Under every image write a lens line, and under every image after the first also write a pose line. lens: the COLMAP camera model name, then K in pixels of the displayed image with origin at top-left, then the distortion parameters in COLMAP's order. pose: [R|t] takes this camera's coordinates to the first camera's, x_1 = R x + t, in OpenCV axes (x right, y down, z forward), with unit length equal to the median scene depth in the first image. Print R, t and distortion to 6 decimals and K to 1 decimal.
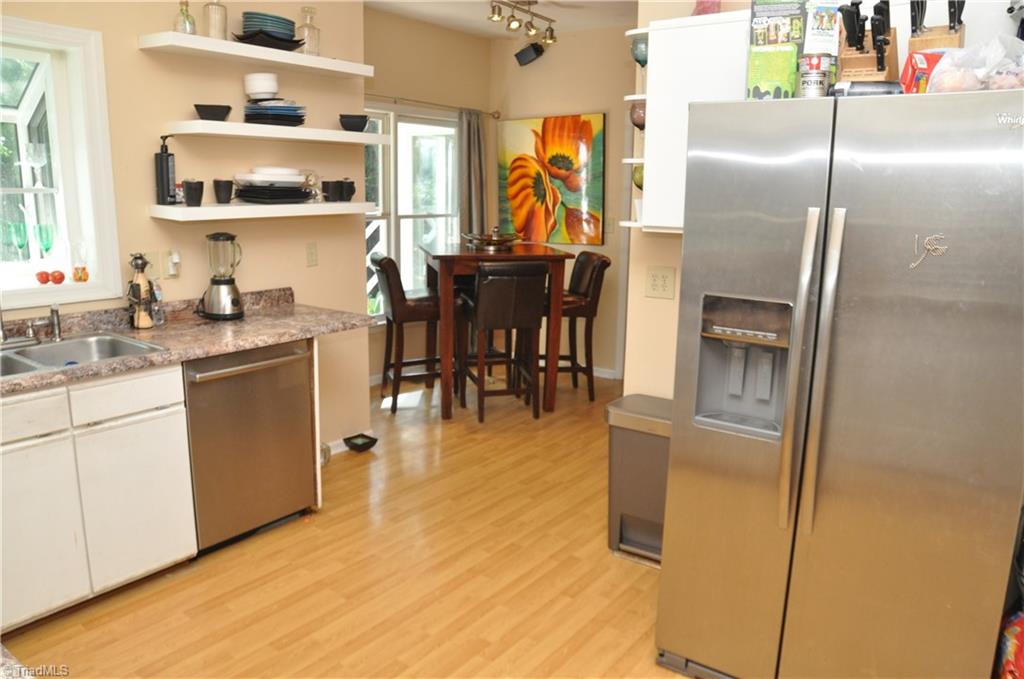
lens RADIAL K [[732.8, 0, 512.0], [0, 732.8, 339.5], [0, 0, 1]] dist [-0.108502, 0.000421]
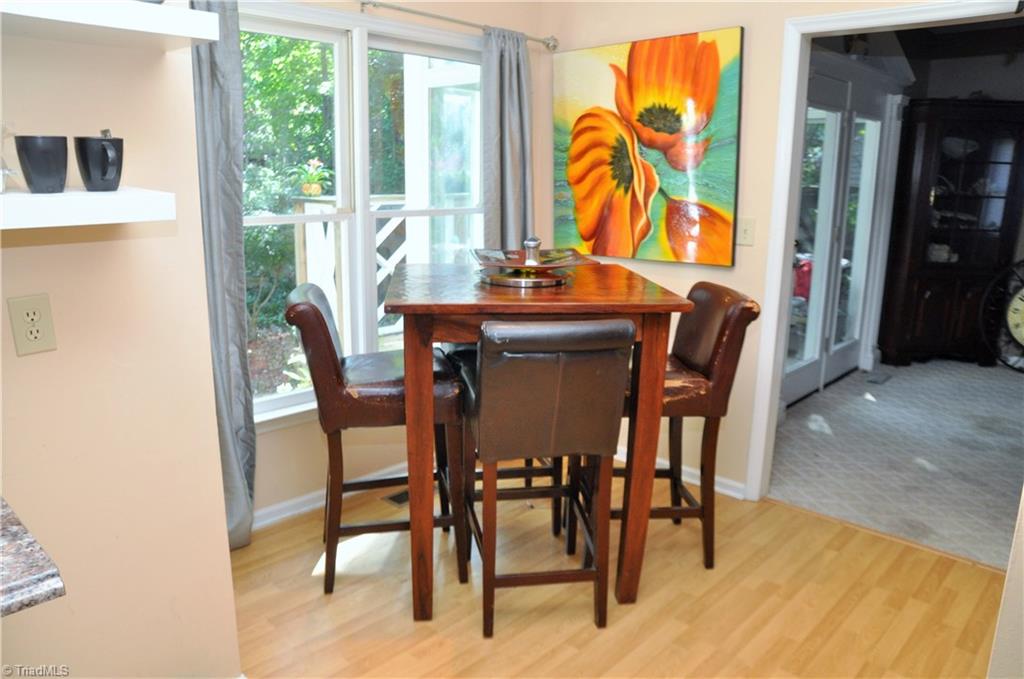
lens RADIAL K [[732.8, 0, 512.0], [0, 732.8, 339.5], [0, 0, 1]] dist [-0.108502, 0.000421]
pose [[0.993365, 0.022980, -0.112682, 0.019334], [-0.020649, 0.999549, 0.021812, -0.080100], [0.113133, -0.019341, 0.993392, 0.417028]]
